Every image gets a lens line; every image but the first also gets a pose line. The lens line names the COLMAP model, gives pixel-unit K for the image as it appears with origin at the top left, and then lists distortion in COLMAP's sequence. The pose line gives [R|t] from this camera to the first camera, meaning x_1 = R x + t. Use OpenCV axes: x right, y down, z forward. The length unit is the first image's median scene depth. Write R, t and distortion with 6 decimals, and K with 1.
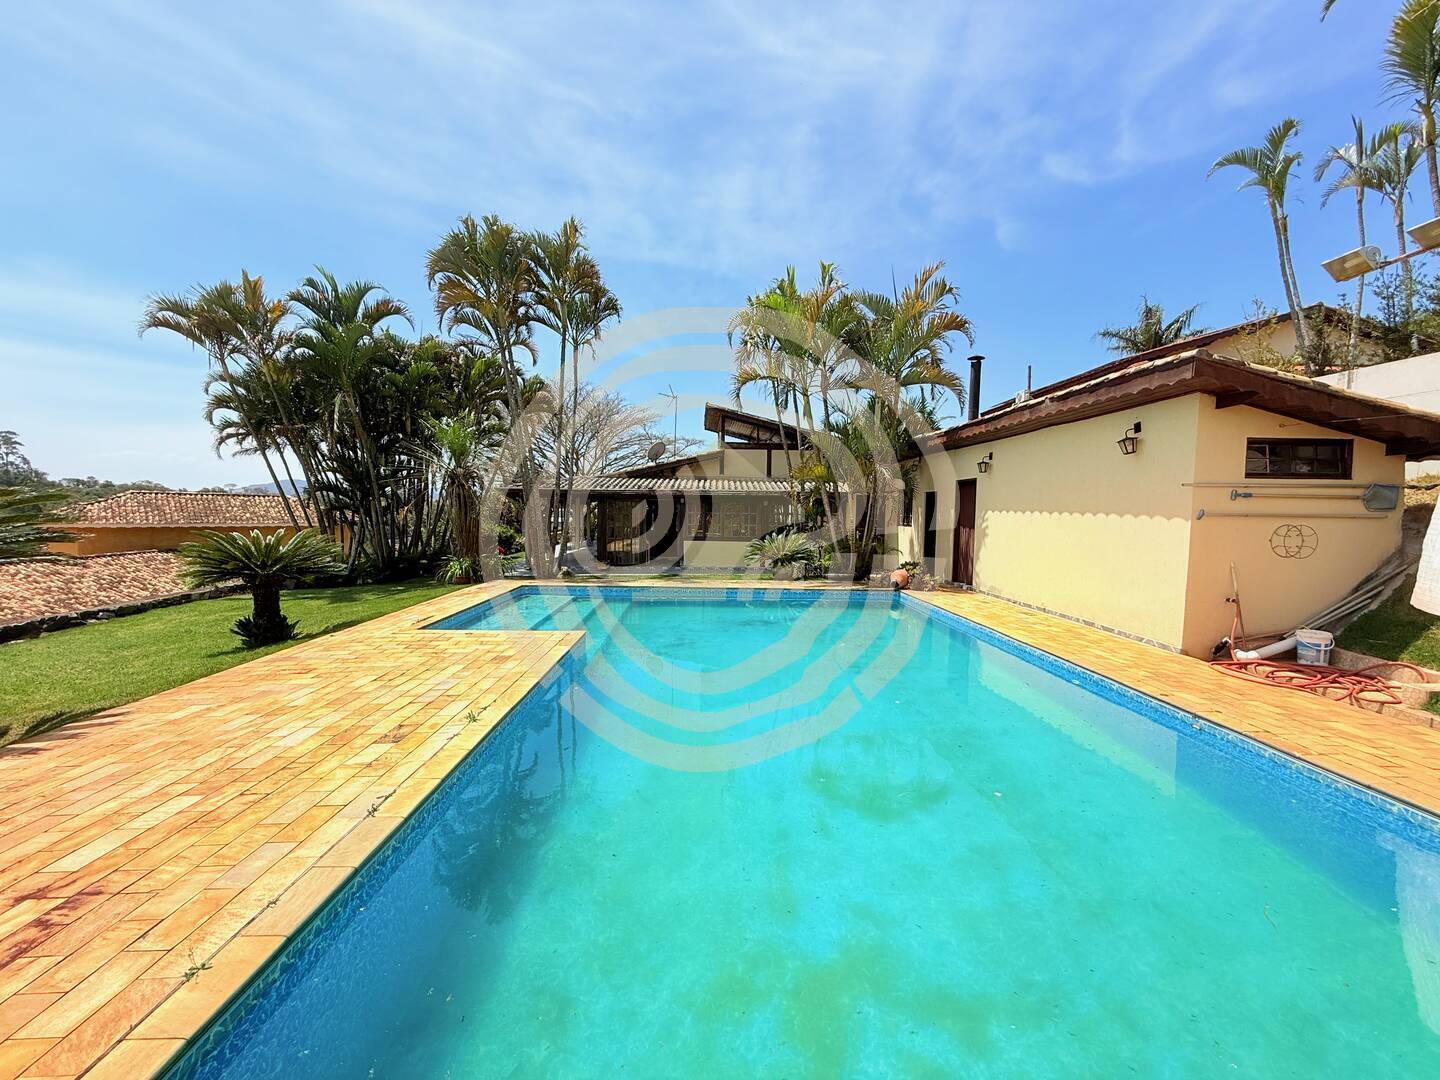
lens RADIAL K [[559.7, 0, 720.0], [0, 559.7, 540.0], [0, 0, 1]] dist [-0.039095, 0.009612]
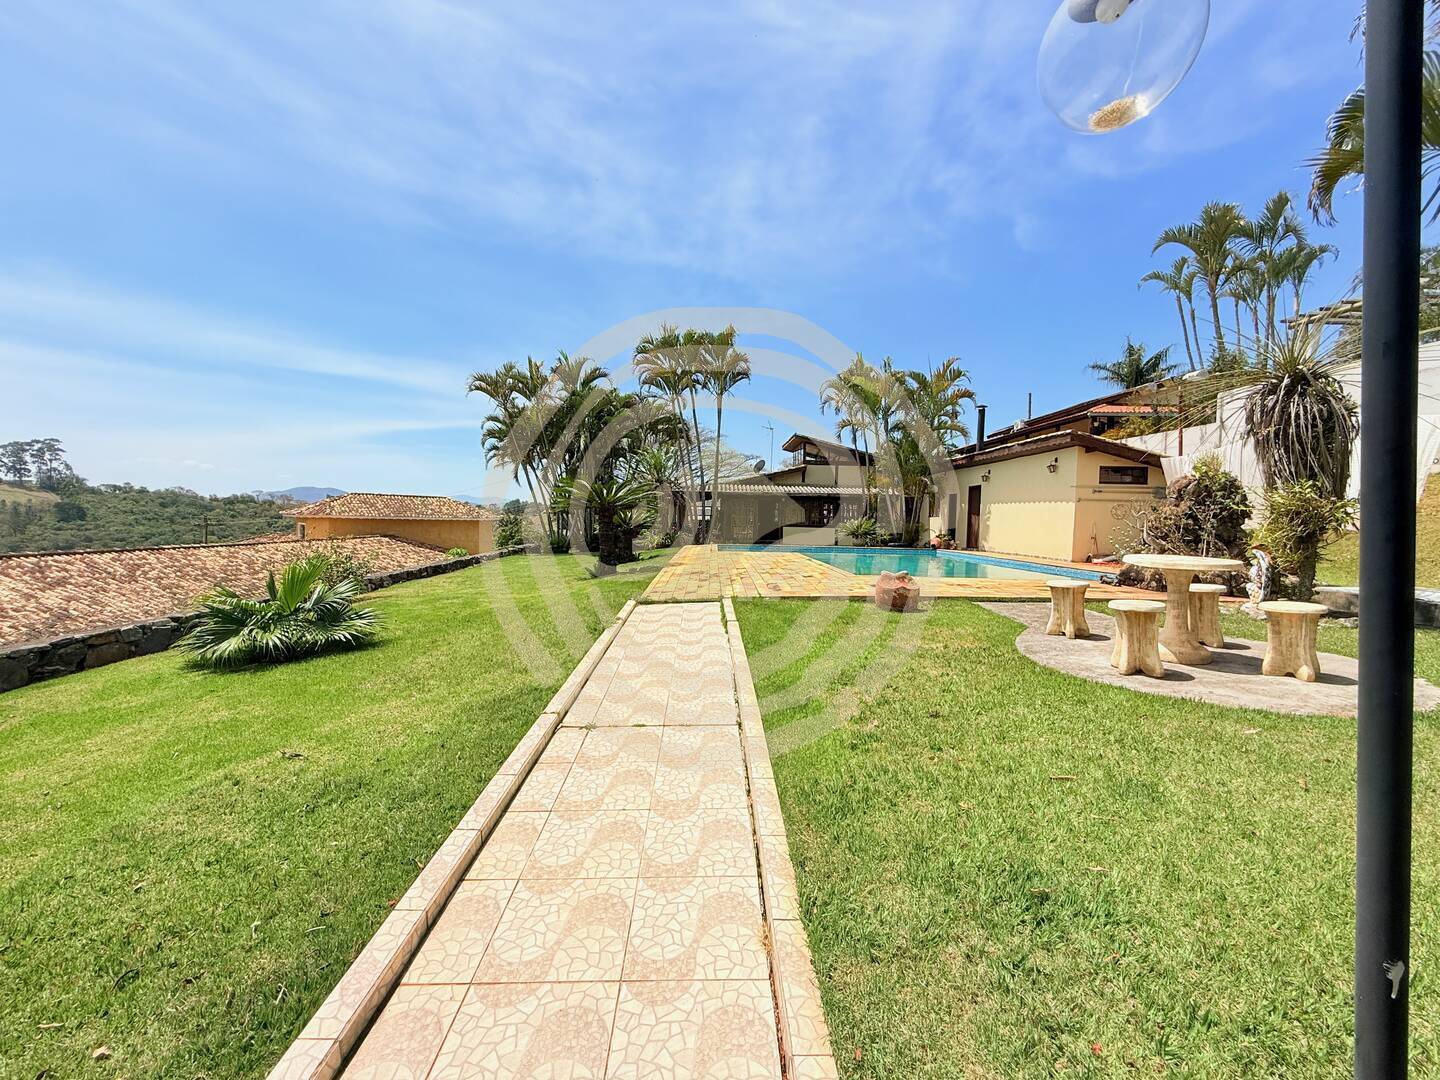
lens RADIAL K [[584.7, 0, 720.0], [0, 584.7, 540.0], [0, 0, 1]] dist [0.002080, 0.000186]
pose [[0.999978, 0.000916, -0.006590, -0.253902], [-0.001043, 0.999814, -0.019269, 0.072446], [0.006571, 0.019276, 0.999793, -0.620774]]
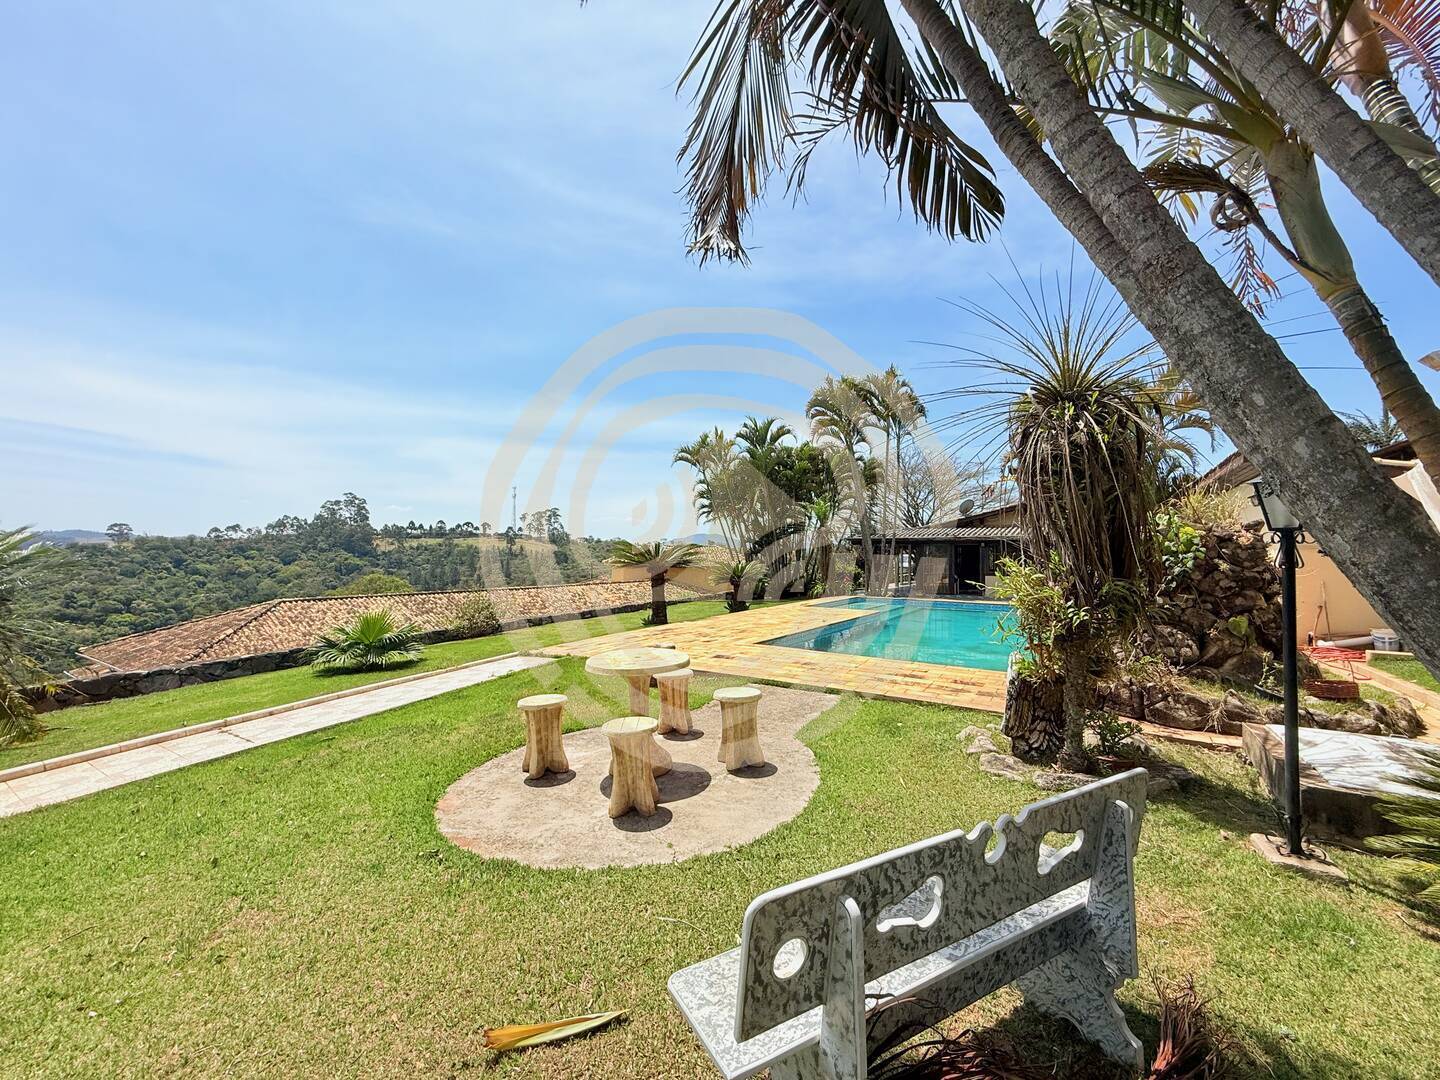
lens RADIAL K [[584.7, 0, 720.0], [0, 584.7, 540.0], [0, 0, 1]] dist [0.002080, 0.000186]
pose [[0.813688, -0.024936, -0.580767, 0.253166], [-0.023722, 0.996823, -0.076035, 0.041865], [0.580817, 0.075646, 0.810511, -0.510600]]
